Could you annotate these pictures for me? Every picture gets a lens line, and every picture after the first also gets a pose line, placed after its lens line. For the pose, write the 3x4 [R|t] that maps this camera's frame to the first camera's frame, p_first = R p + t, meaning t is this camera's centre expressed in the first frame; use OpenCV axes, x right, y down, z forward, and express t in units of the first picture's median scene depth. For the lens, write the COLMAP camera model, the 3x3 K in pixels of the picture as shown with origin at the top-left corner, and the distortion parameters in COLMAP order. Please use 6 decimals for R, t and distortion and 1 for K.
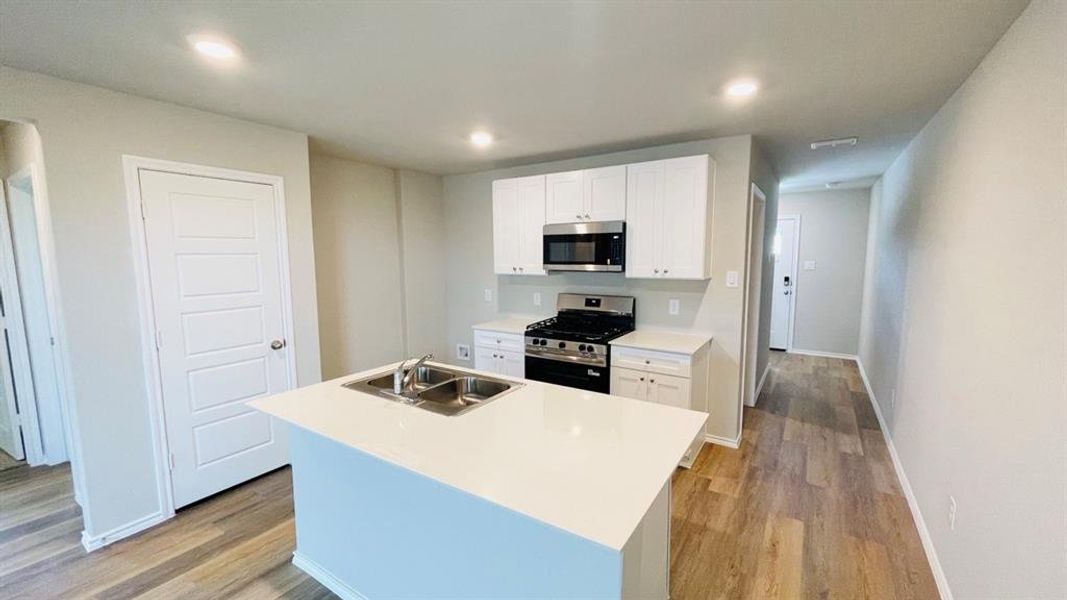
lens RADIAL K [[422.4, 0, 540.7], [0, 422.4, 299.4], [0, 0, 1]] dist [0.001195, 0.000123]
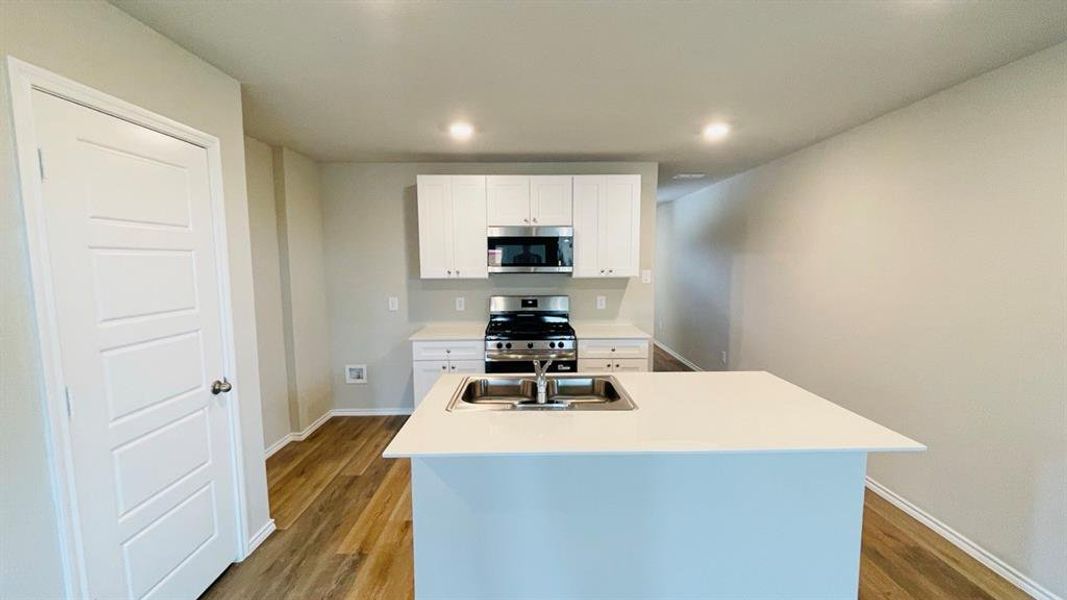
lens RADIAL K [[422.4, 0, 537.4], [0, 422.4, 301.7], [0, 0, 1]] dist [0.001195, 0.000123]
pose [[0.832858, -0.053162, 0.550928, -0.467472], [0.061116, 0.998123, 0.003924, 0.000512], [-0.550102, 0.030402, 0.834544, 0.130966]]
